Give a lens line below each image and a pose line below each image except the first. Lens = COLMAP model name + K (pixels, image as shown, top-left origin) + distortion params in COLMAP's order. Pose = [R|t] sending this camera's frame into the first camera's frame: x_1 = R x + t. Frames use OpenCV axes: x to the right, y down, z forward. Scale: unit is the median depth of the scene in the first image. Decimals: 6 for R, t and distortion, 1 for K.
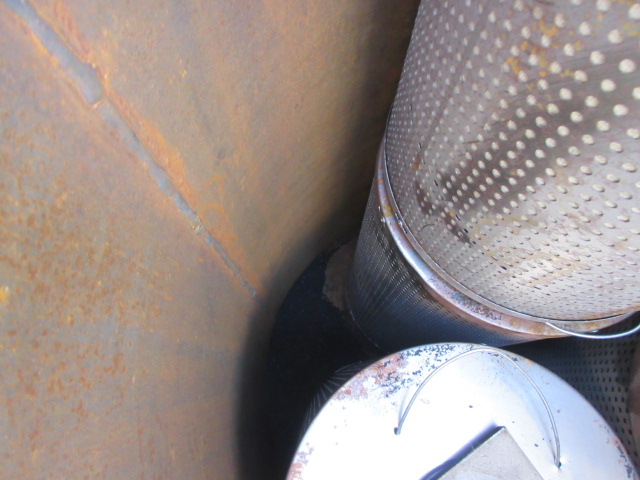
lens RADIAL K [[474.4, 0, 319.7], [0, 474.4, 240.4], [0, 0, 1]] dist [-0.020749, -0.001453]
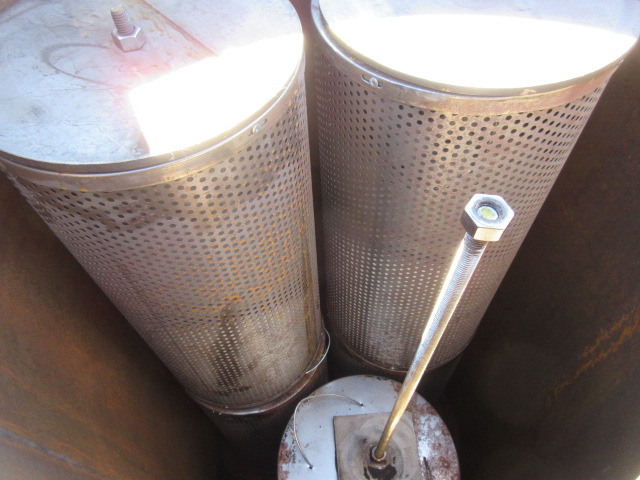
lens RADIAL K [[474.4, 0, 322.4], [0, 474.4, 243.0], [0, 0, 1]] dist [-0.020749, -0.001453]
pose [[0.493689, -0.721706, 0.485191, -0.096194], [0.842795, 0.534613, -0.062337, 0.060157], [-0.214400, 0.439692, 0.872183, -1.157542]]
